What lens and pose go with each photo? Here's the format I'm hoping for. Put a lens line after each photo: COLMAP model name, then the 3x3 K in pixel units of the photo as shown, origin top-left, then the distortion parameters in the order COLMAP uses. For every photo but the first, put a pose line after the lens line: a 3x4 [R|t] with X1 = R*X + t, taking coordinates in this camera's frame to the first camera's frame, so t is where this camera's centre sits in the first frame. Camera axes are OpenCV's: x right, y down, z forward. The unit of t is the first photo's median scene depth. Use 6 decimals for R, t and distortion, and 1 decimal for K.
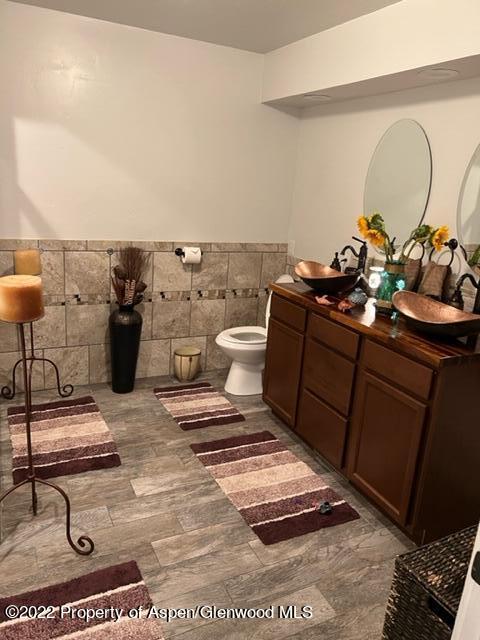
lens RADIAL K [[483.7, 0, 242.1], [0, 483.7, 311.2], [0, 0, 1]] dist [0.063706, -0.083204]
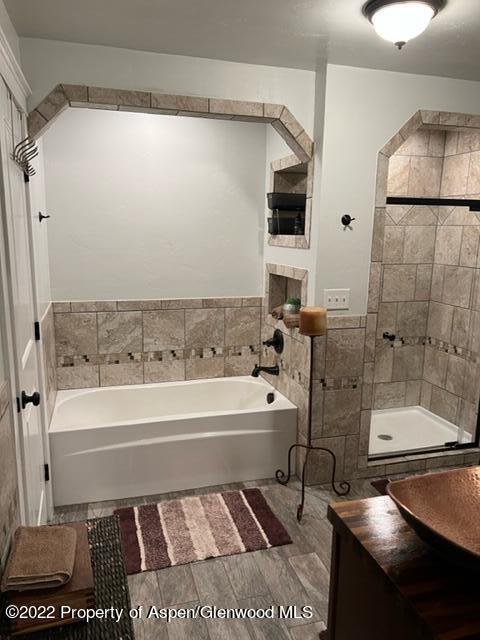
lens RADIAL K [[483.7, 0, 236.6], [0, 483.7, 319.5], [0, 0, 1]] dist [0.063706, -0.083204]
pose [[-0.174736, 0.110993, -0.978339, 0.627860], [-0.286661, 0.944848, 0.158392, -0.118051], [0.941962, 0.308128, -0.133282, 0.563684]]
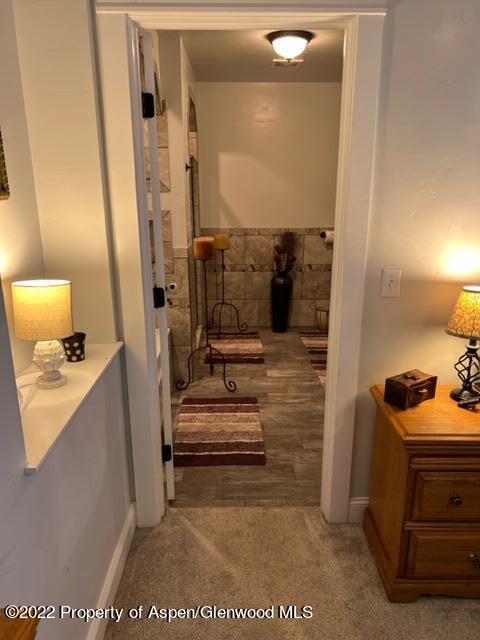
lens RADIAL K [[483.7, 0, 240.8], [0, 483.7, 323.7], [0, 0, 1]] dist [0.063706, -0.083204]
pose [[0.902690, 0.051848, -0.427156, 0.313749], [-0.047700, 0.998653, 0.020415, 0.134491], [0.427639, 0.001947, 0.903947, -0.419840]]
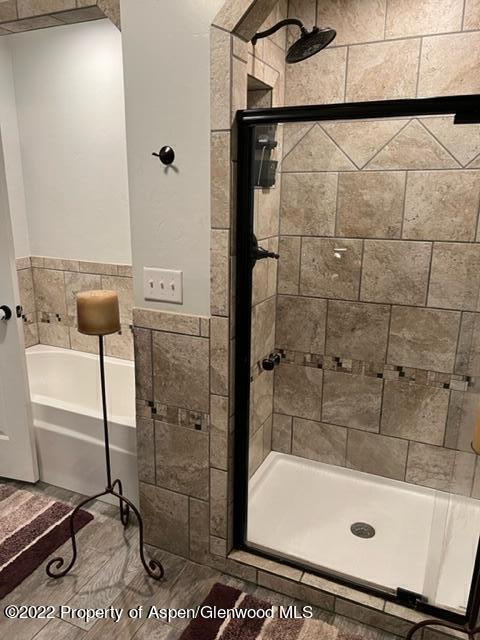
lens RADIAL K [[483.7, 0, 236.1], [0, 483.7, 318.4], [0, 0, 1]] dist [0.063706, -0.083204]
pose [[-0.777121, 0.084138, -0.623702, -0.022121], [-0.228962, 0.885316, 0.404712, -0.286624], [0.586225, 0.457314, -0.668733, 1.076979]]
